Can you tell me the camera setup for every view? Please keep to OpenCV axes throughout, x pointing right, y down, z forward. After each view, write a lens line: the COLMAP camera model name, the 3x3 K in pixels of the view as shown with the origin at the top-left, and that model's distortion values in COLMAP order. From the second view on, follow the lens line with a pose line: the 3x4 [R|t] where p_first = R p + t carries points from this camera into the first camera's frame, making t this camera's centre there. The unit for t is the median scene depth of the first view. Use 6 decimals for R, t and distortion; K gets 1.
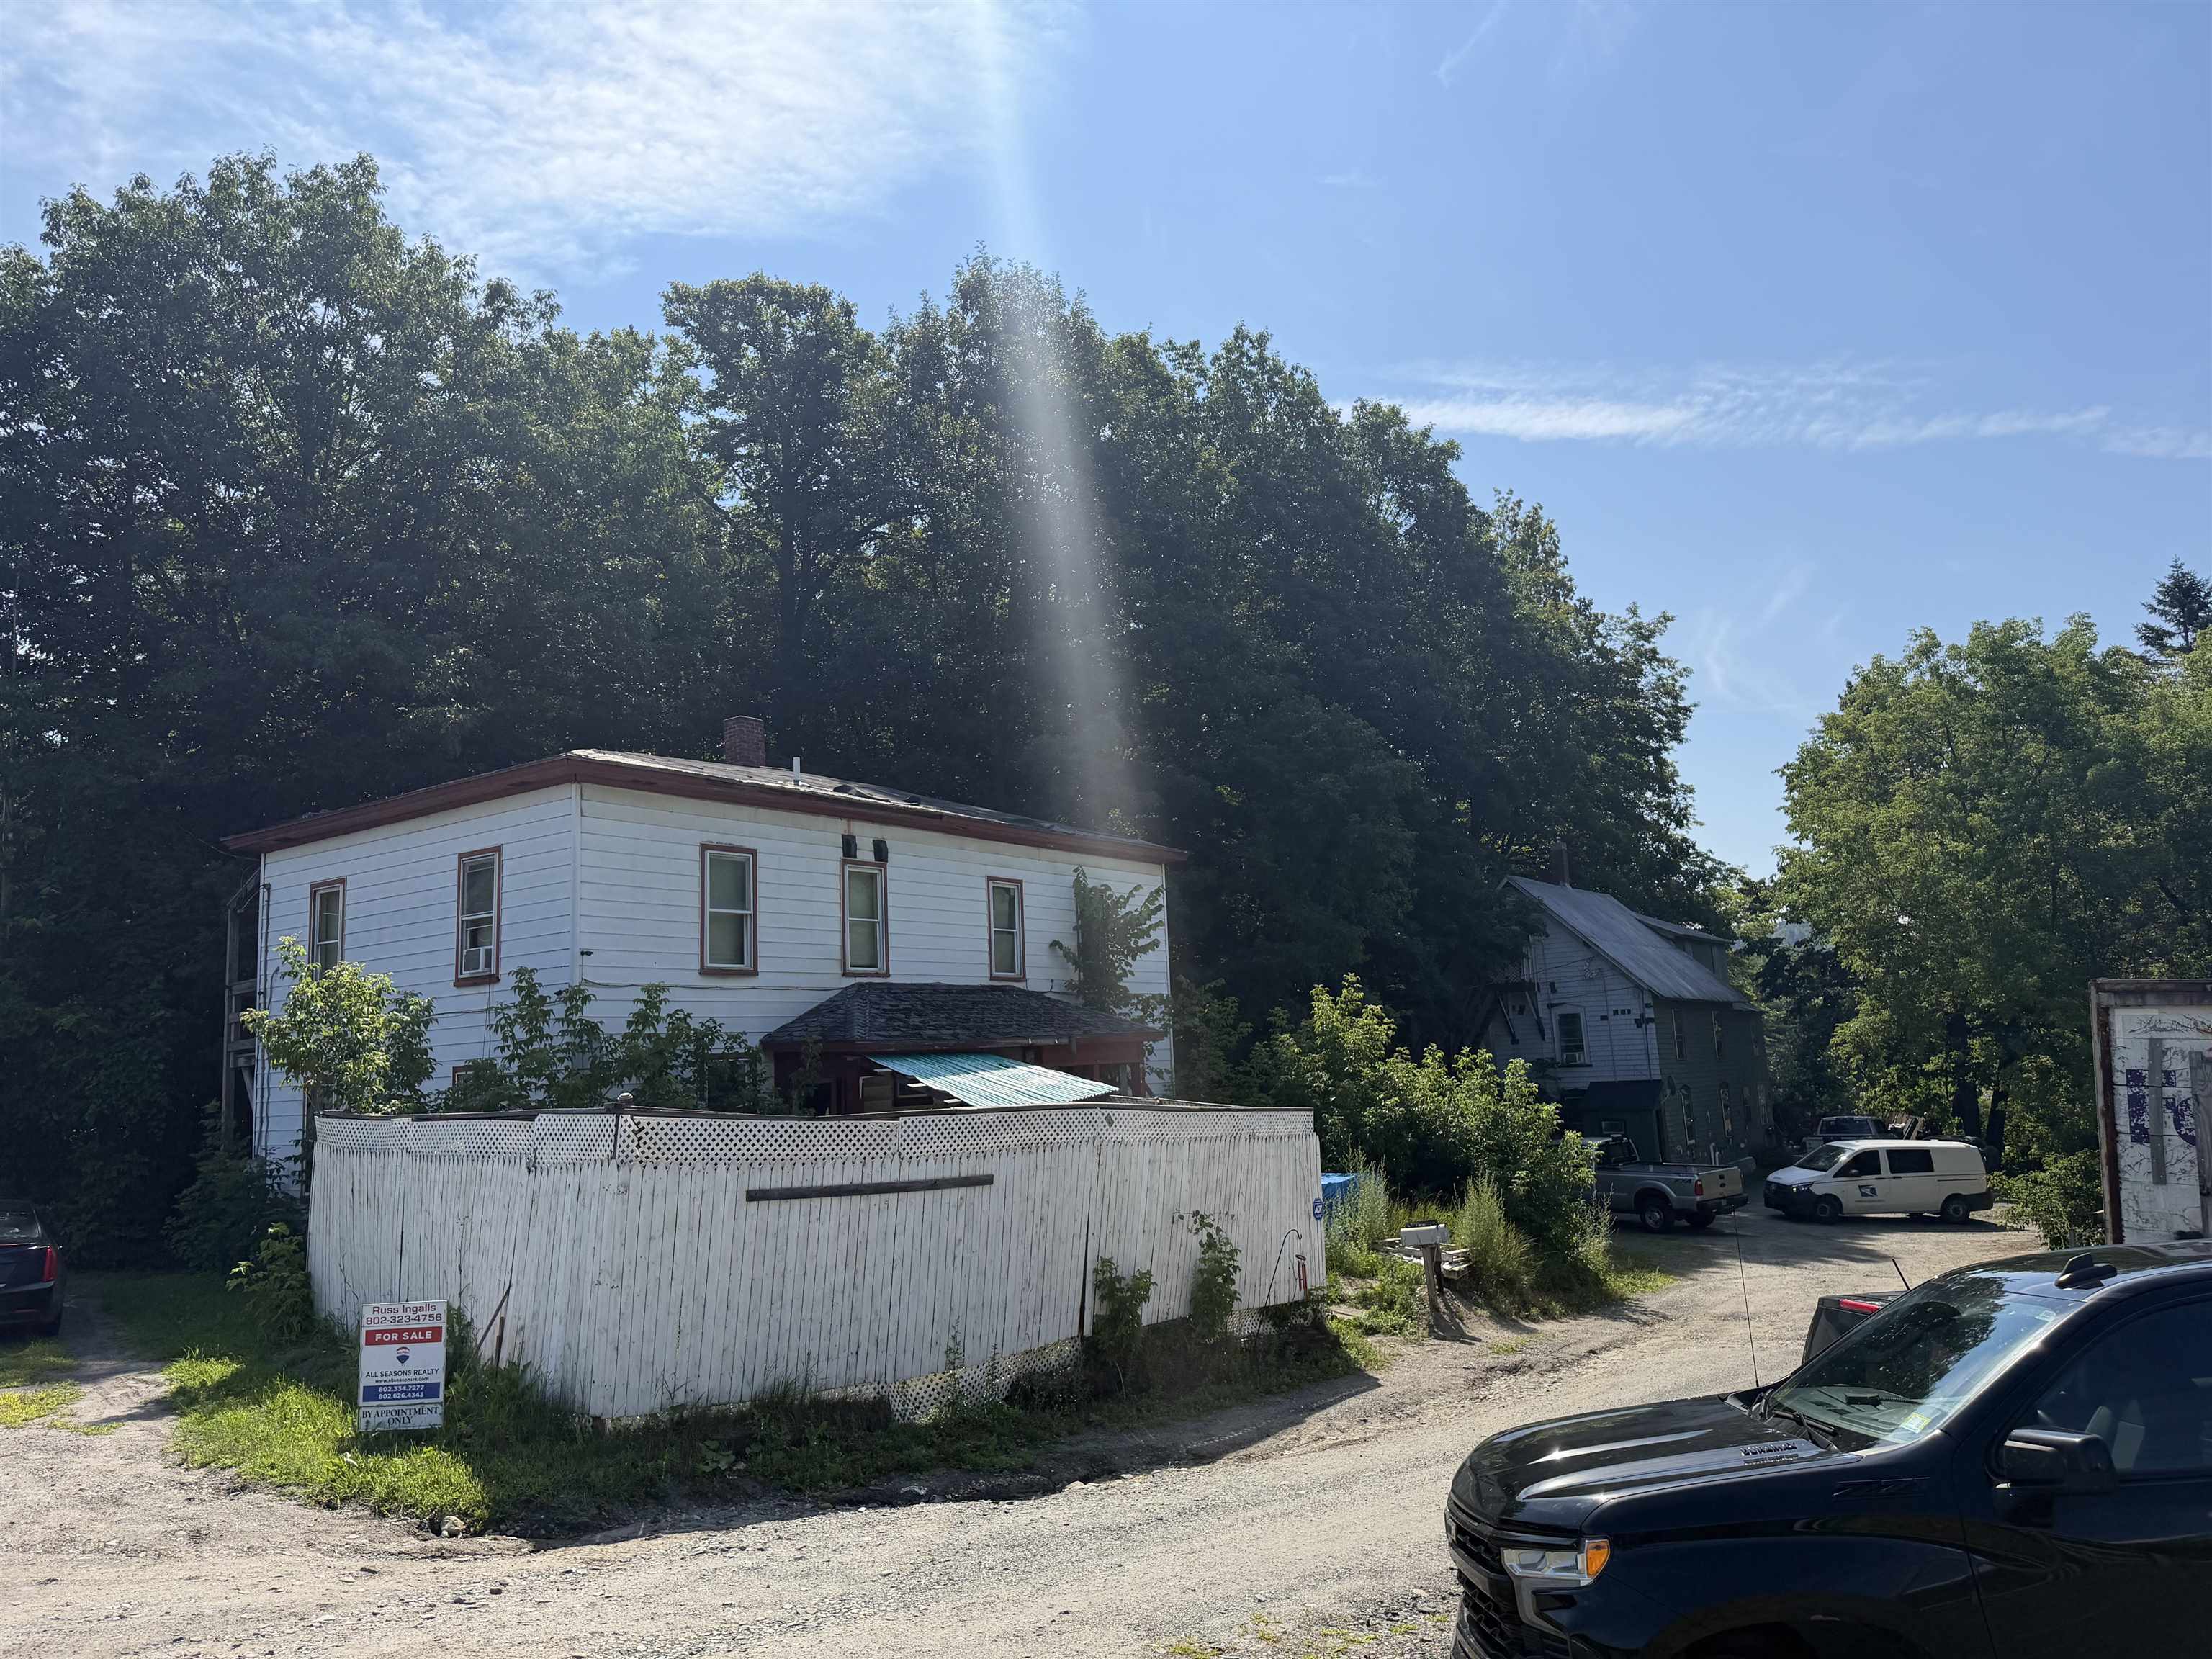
lens RADIAL K [[1540.6, 0, 1100.3], [0, 1540.6, 830.4], [0, 0, 1]] dist [0.074260, -0.089883]
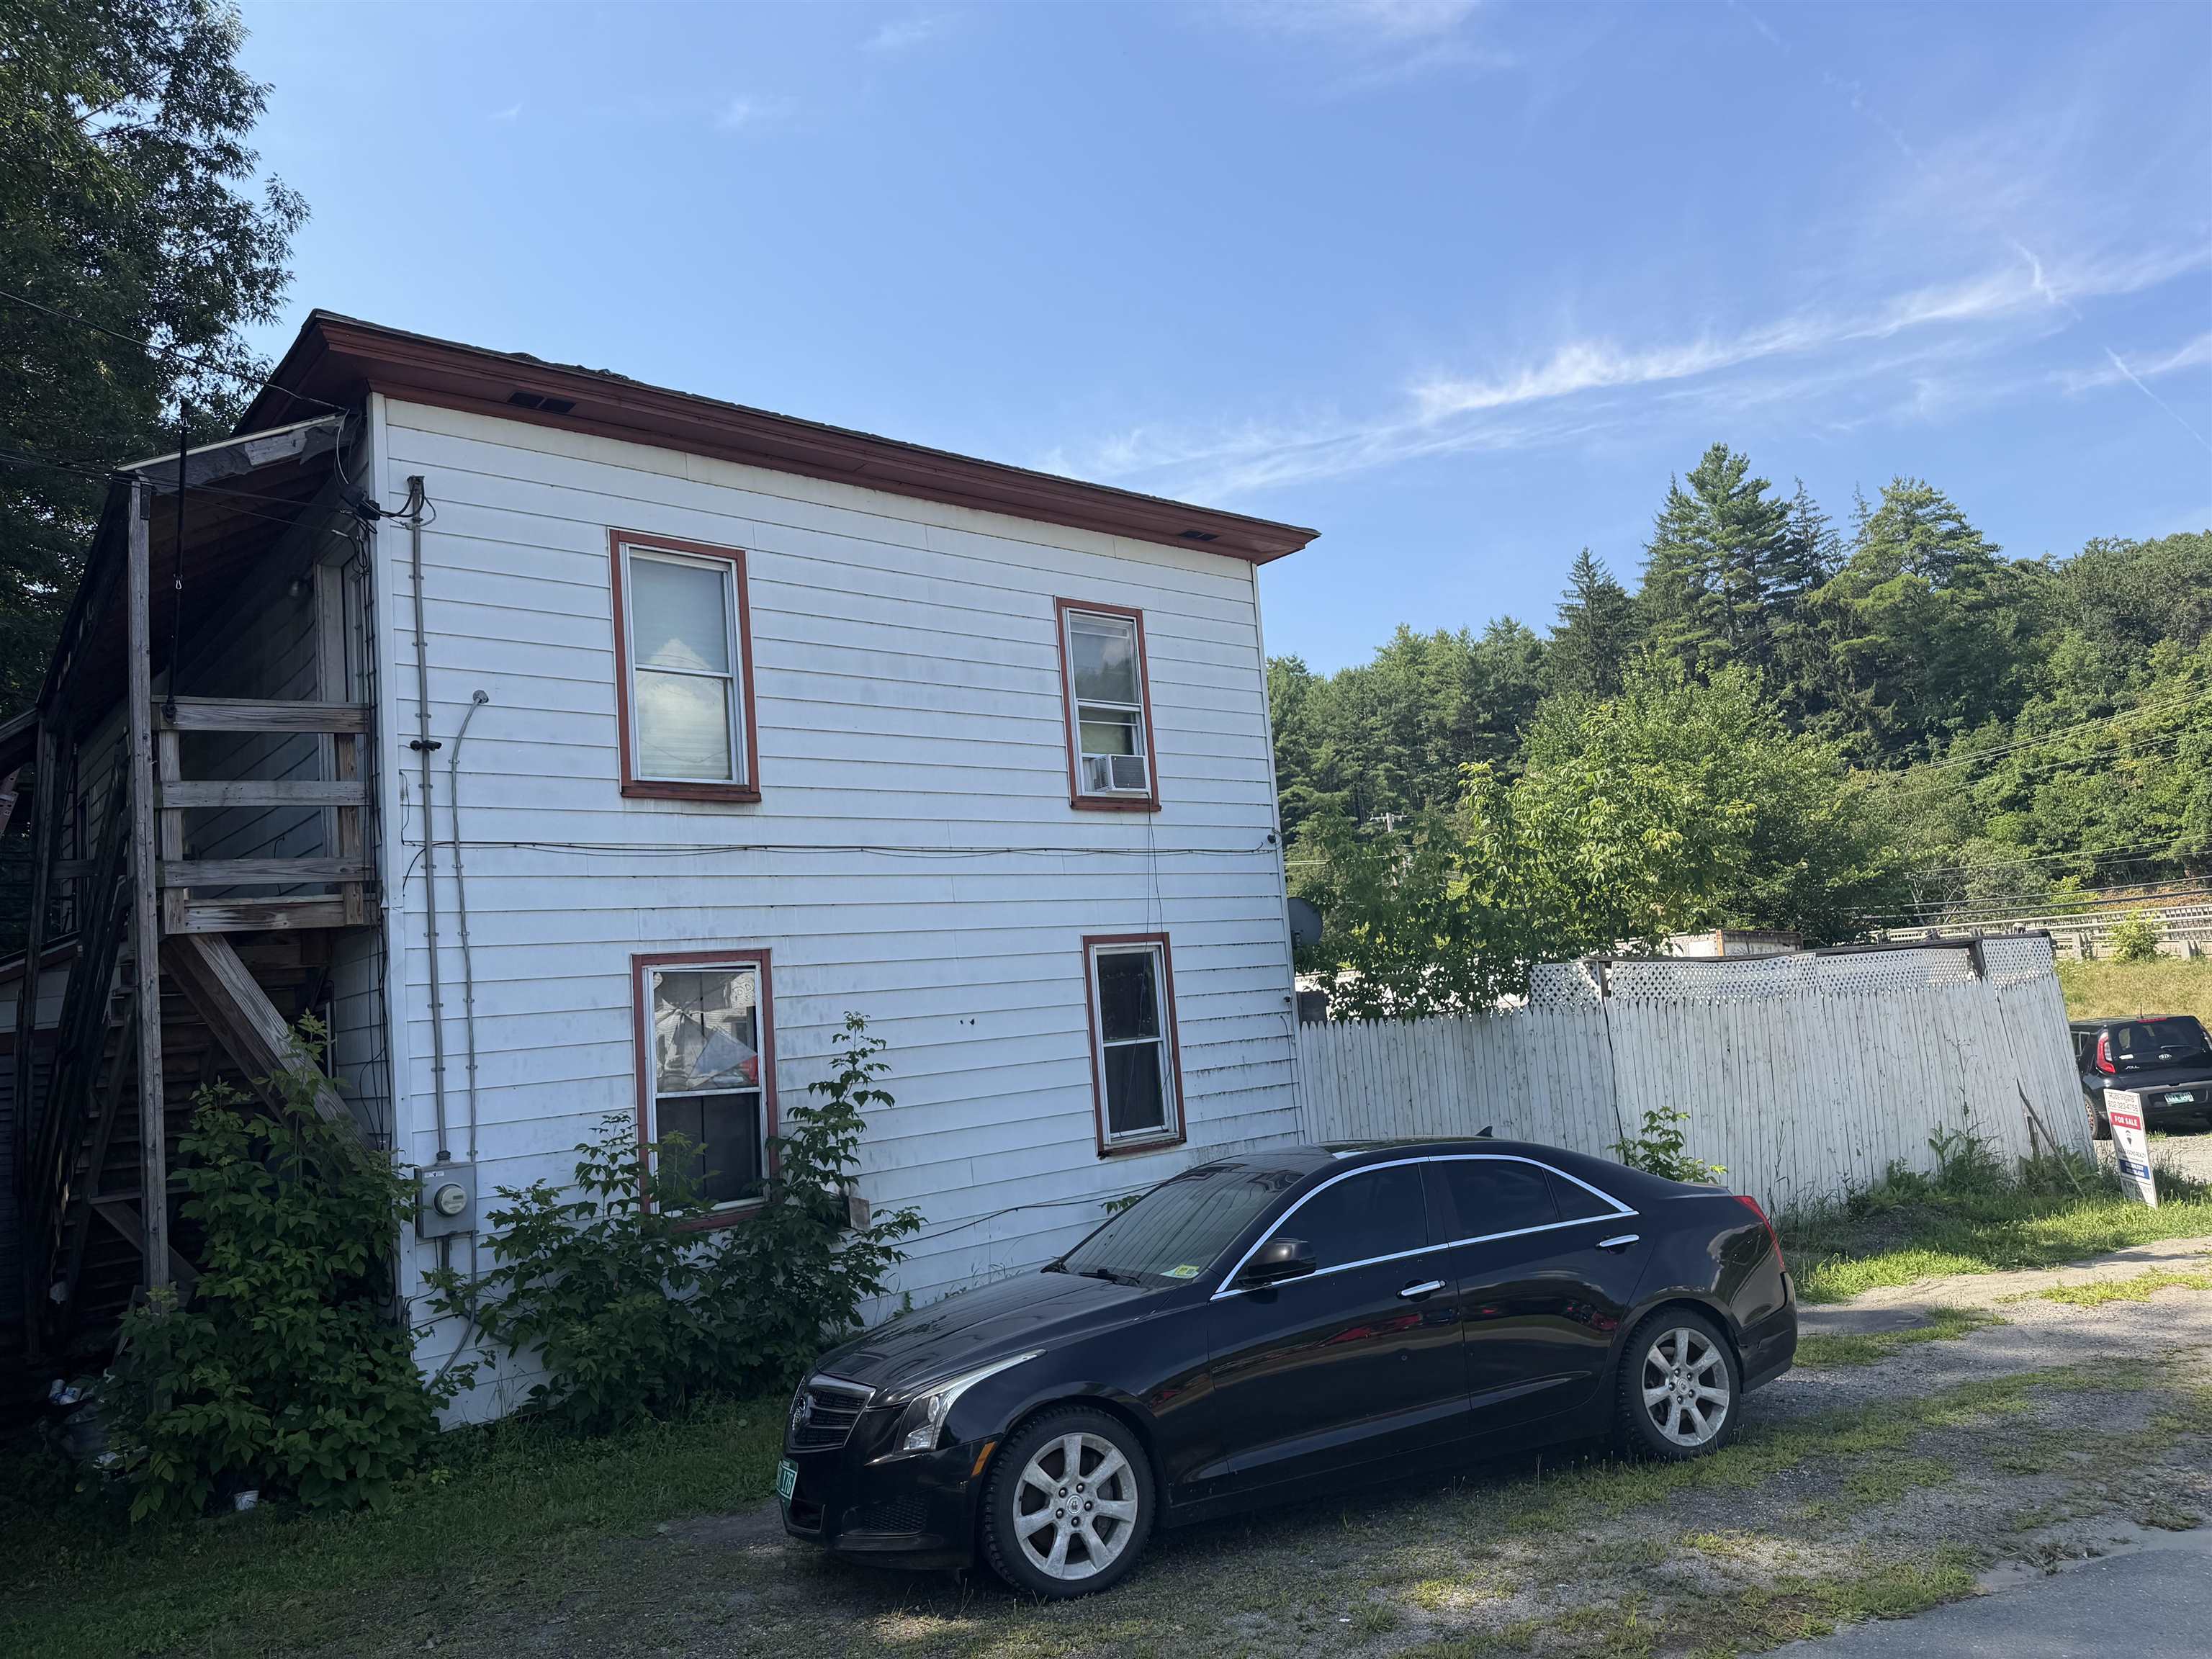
lens RADIAL K [[1540.6, 0, 1124.6], [0, 1540.6, 827.4], [0, 0, 1]] dist [0.074260, -0.089883]
pose [[0.228066, 0.138088, 0.963804, -0.879779], [-0.079794, 0.989213, -0.122847, 0.160000], [-0.970370, -0.048889, 0.236625, 0.741063]]
